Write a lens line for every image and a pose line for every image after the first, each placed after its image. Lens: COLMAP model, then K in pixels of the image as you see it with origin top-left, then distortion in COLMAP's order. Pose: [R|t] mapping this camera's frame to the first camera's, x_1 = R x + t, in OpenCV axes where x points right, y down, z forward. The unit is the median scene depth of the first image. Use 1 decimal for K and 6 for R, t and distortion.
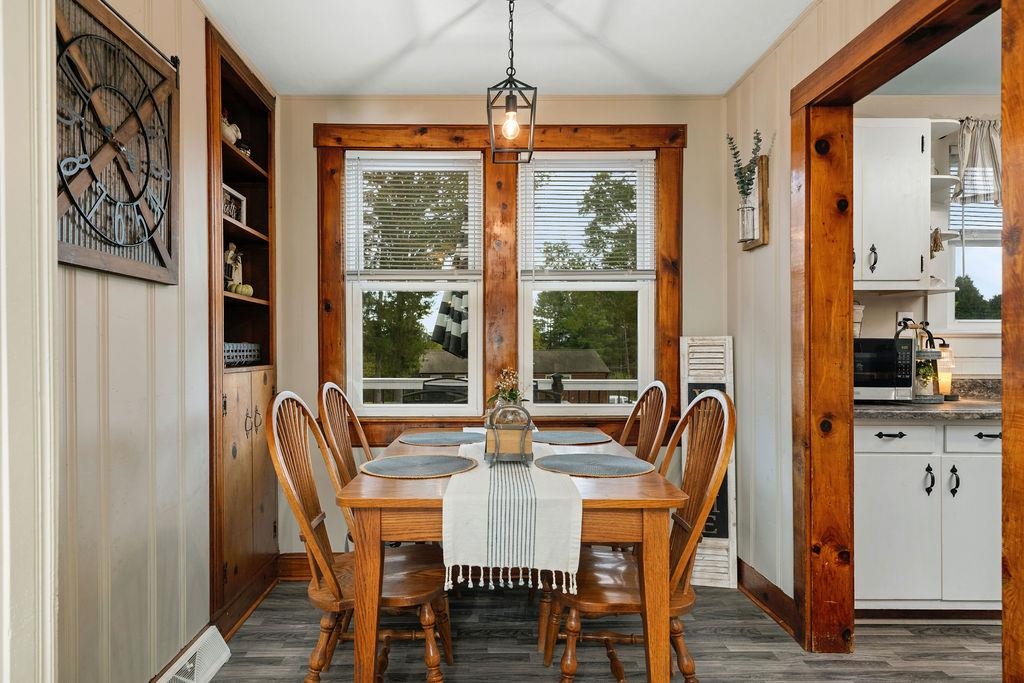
lens RADIAL K [[579.4, 0, 480.6], [0, 579.4, 355.8], [0, 0, 1]] dist [0.011273, 0.000690]
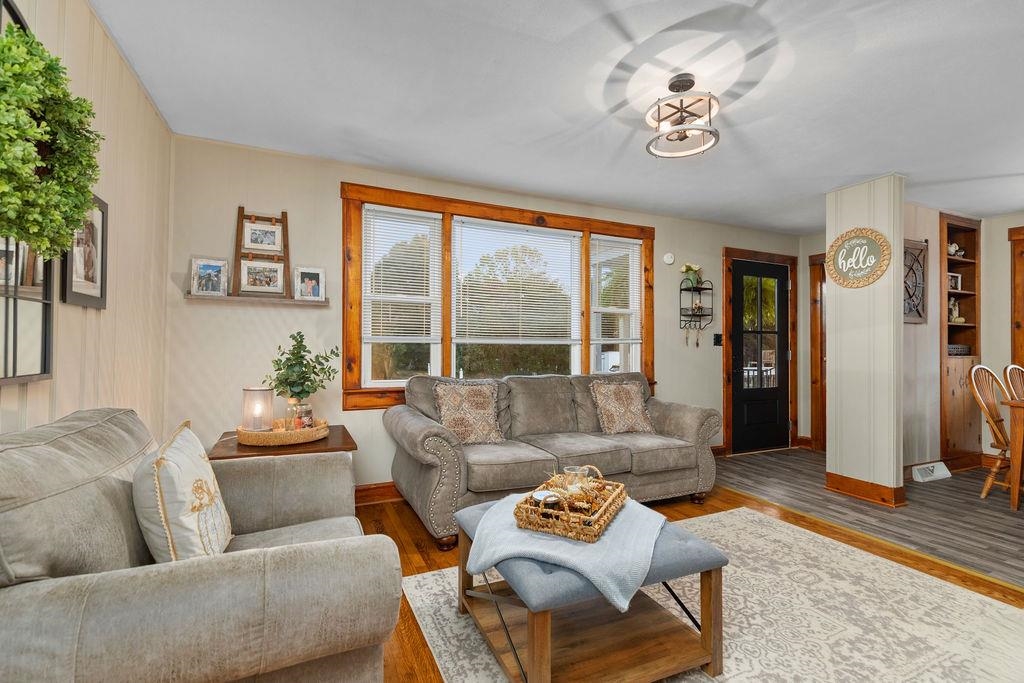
lens RADIAL K [[473.4, 0, 508.0], [0, 473.4, 333.1], [0, 0, 1]] dist [0.010088, -0.001340]
pose [[0.404351, -0.009845, -0.914551, 0.568743], [-0.025736, 0.999424, -0.022138, 0.017576], [0.914242, 0.032489, 0.403864, -1.324890]]
